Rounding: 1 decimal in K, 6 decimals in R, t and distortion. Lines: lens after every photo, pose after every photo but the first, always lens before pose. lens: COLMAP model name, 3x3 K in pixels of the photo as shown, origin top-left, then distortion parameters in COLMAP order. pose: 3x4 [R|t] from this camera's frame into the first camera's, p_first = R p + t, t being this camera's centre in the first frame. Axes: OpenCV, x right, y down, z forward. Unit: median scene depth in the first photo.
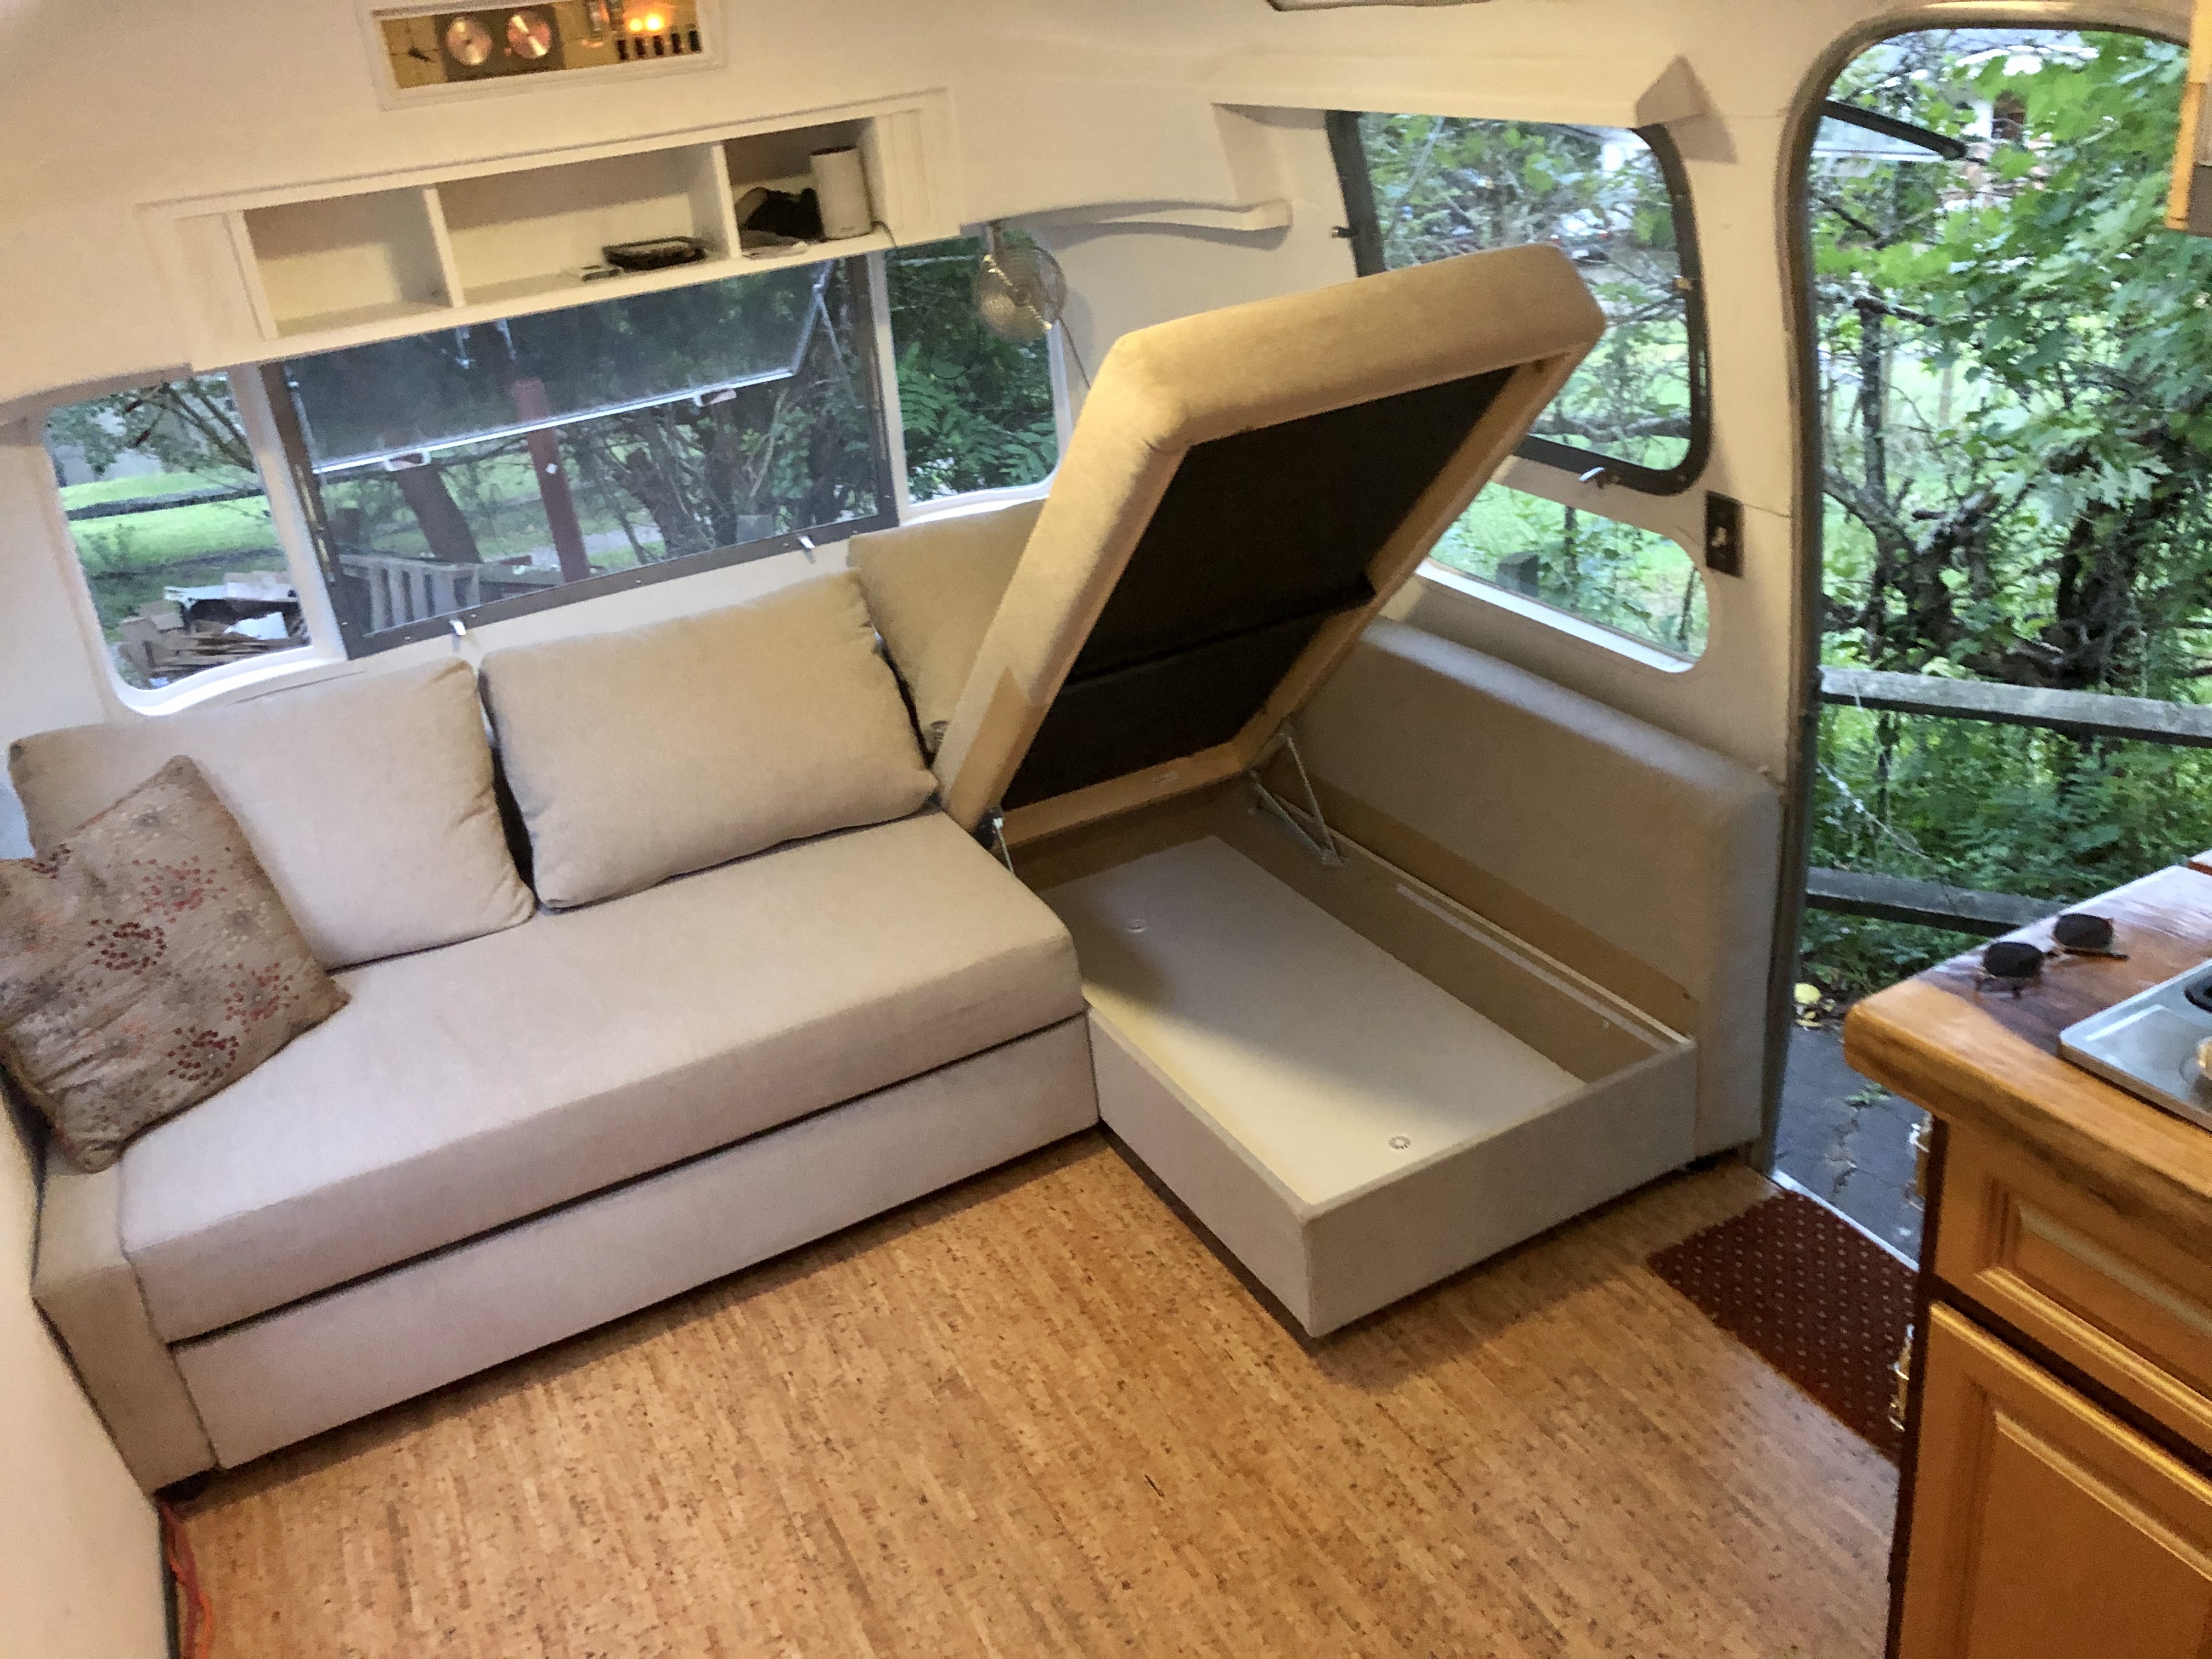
lens RADIAL K [[1787.7, 0, 1121.8], [0, 1787.7, 825.3], [0, 0, 1]] dist [0.006096, -0.008784]
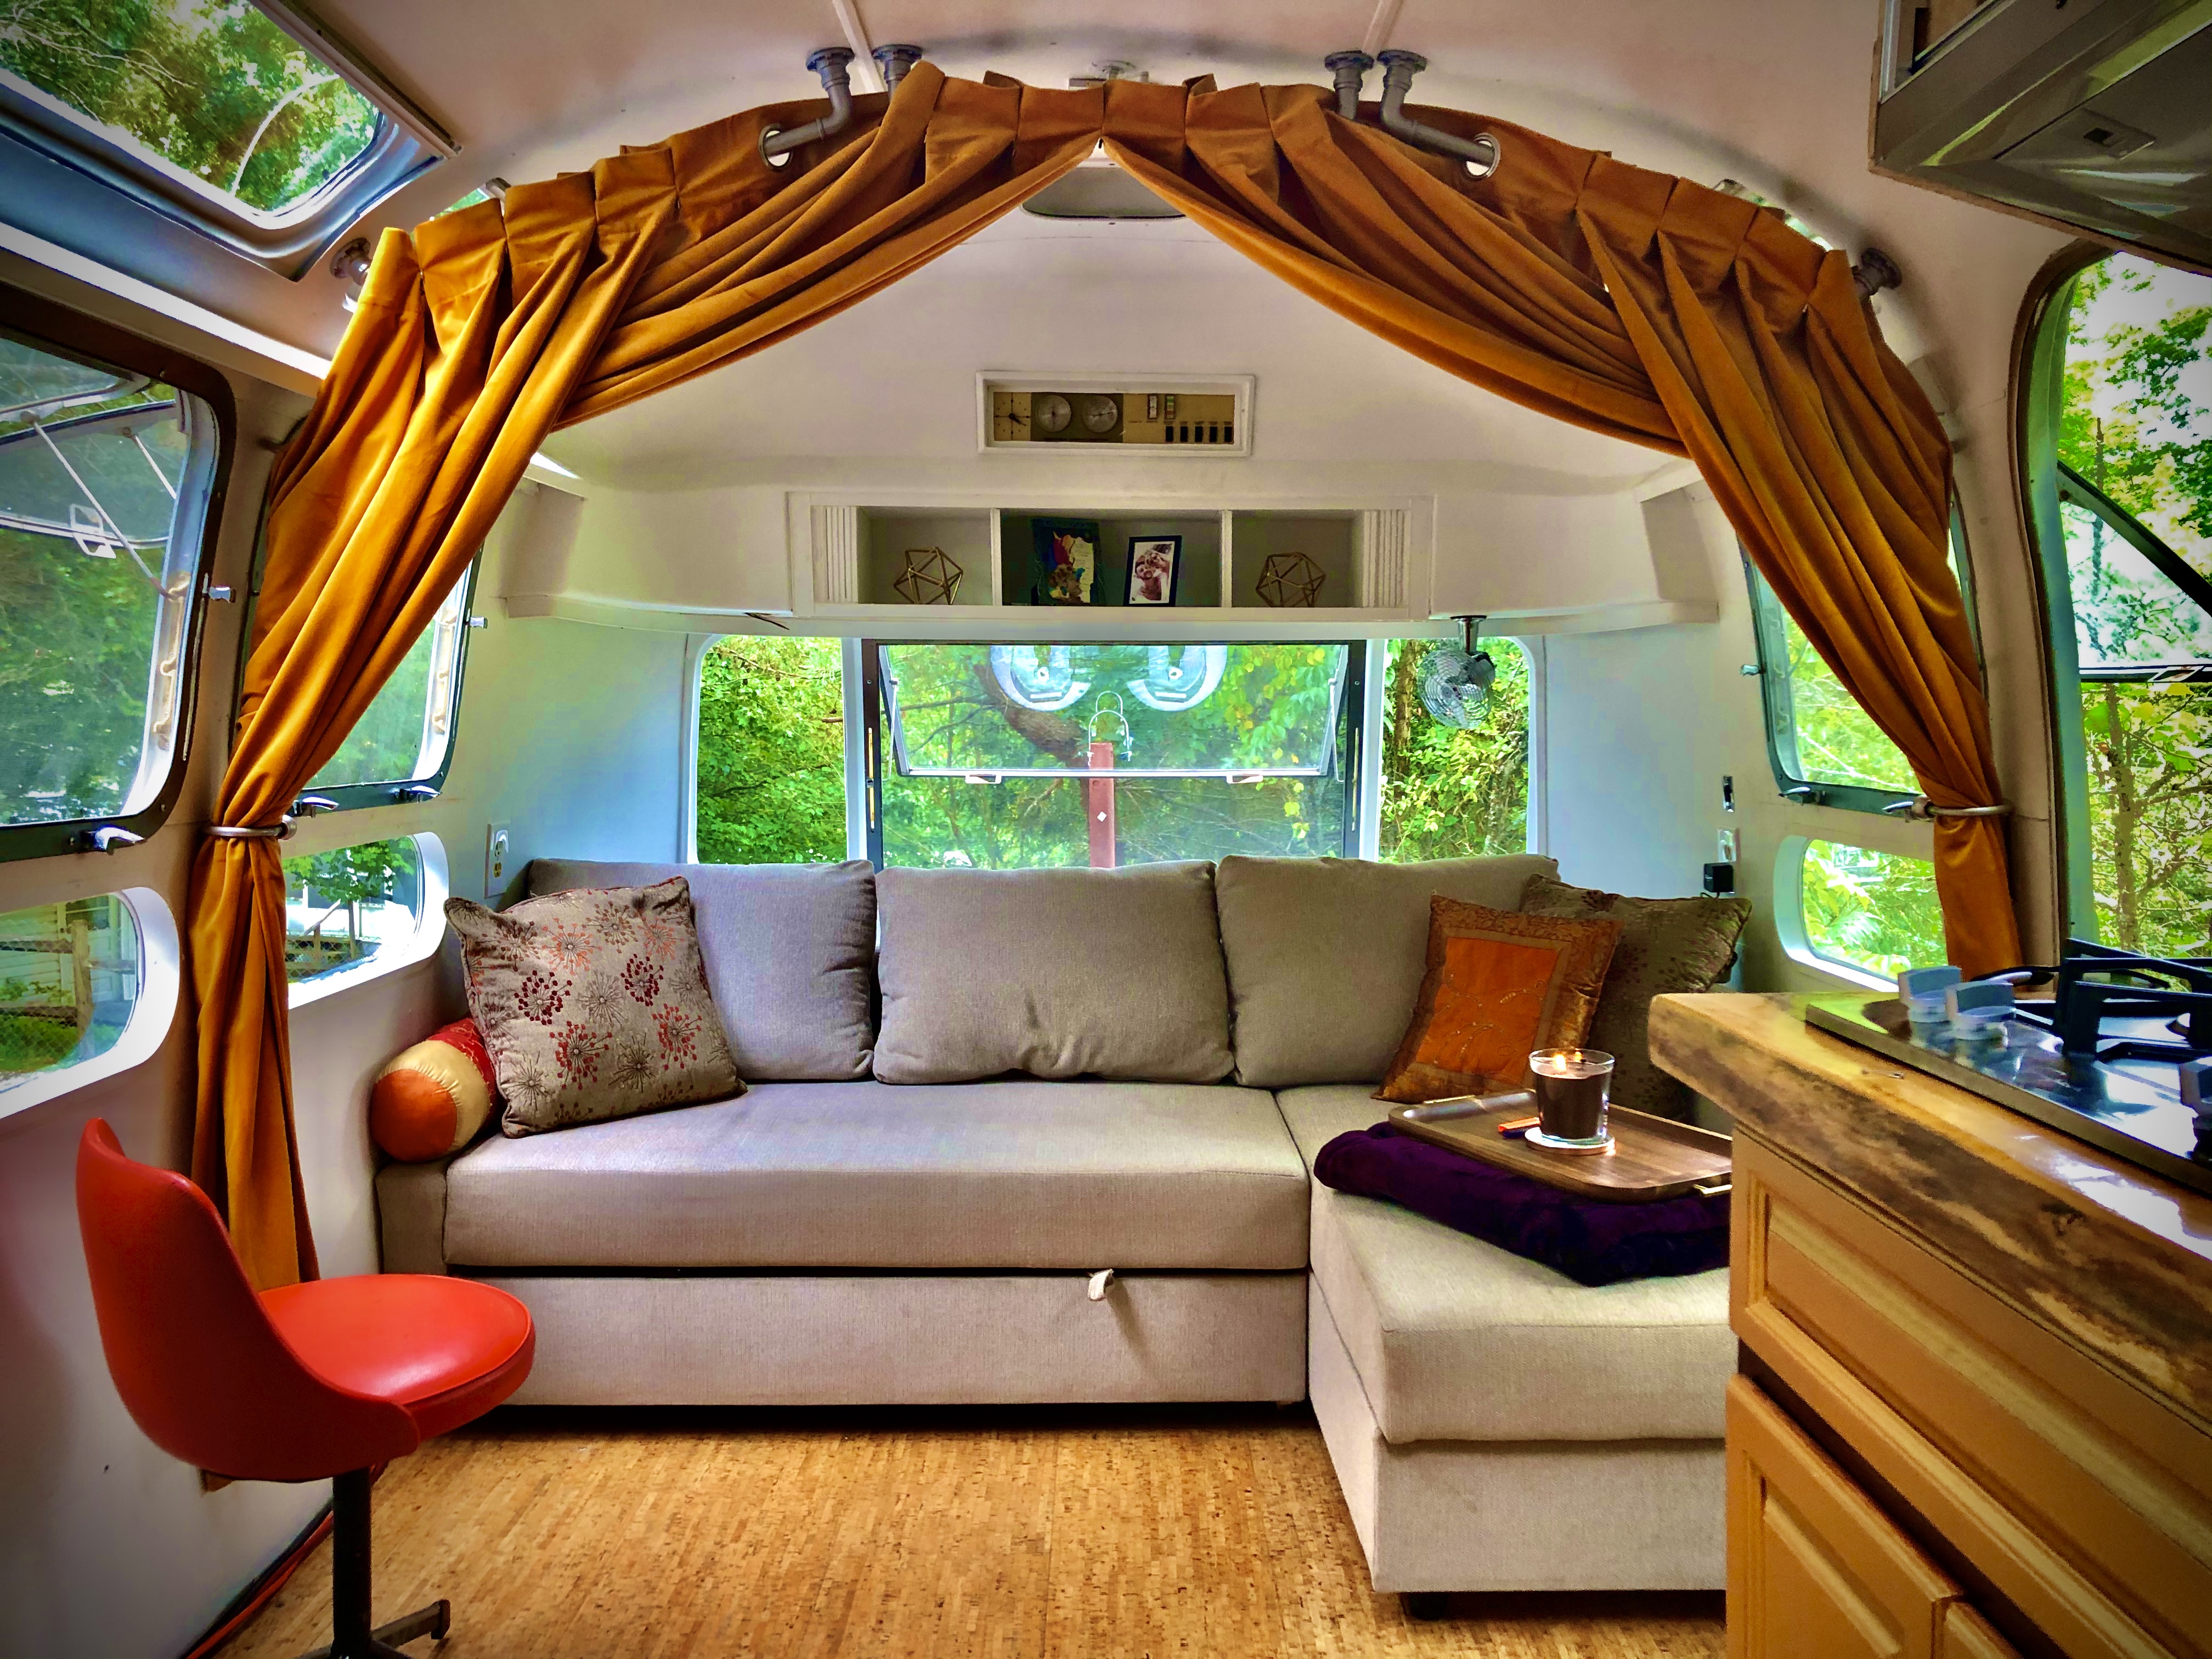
lens RADIAL K [[1787.7, 0, 1121.8], [0, 1787.7, 825.3], [0, 0, 1]] dist [0.006096, -0.008784]
pose [[0.895537, 0.146184, -0.420290, 0.300615], [-0.279762, 0.919450, -0.276306, 0.201732], [0.346045, 0.365023, 0.864298, 0.013588]]
